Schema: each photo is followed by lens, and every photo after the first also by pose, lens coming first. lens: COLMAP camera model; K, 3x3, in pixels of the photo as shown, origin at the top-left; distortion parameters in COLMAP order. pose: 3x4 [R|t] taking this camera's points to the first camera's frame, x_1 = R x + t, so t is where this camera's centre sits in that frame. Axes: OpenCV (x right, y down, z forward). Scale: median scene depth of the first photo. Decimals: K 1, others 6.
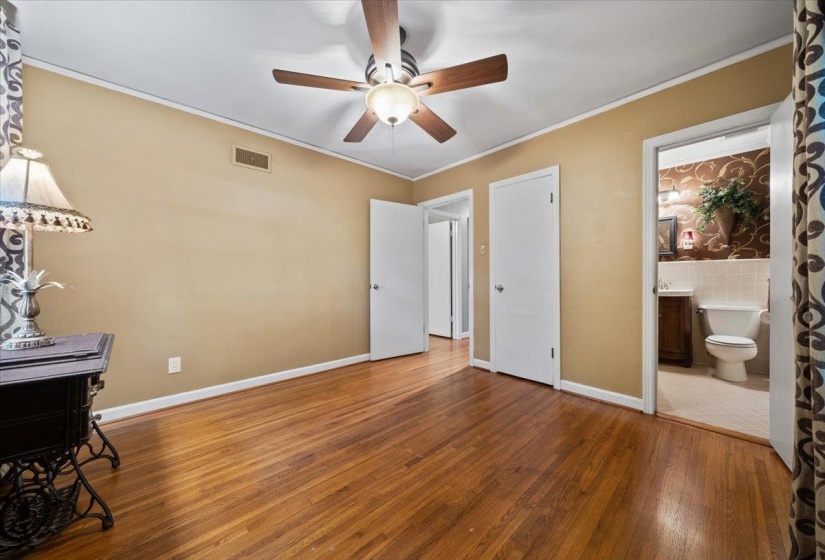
lens RADIAL K [[282.3, 0, 409.7], [0, 282.3, 281.8], [0, 0, 1]] dist [-0.005210, -0.000081]
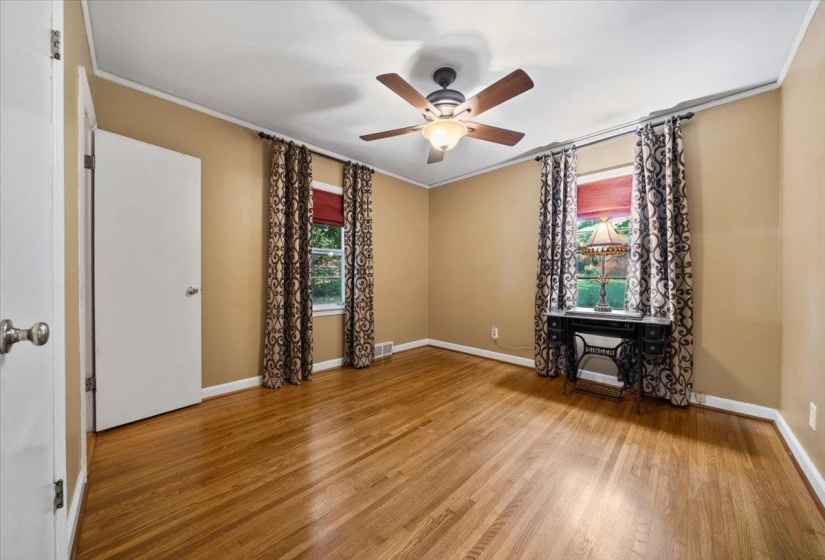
lens RADIAL K [[282.3, 0, 409.7], [0, 282.3, 281.8], [0, 0, 1]] dist [-0.005210, -0.000081]
pose [[-0.998889, -0.000417, -0.047126, 0.079285], [-0.001242, 0.999846, 0.017485, -0.011882], [0.047112, 0.017525, -0.998736, 1.220785]]
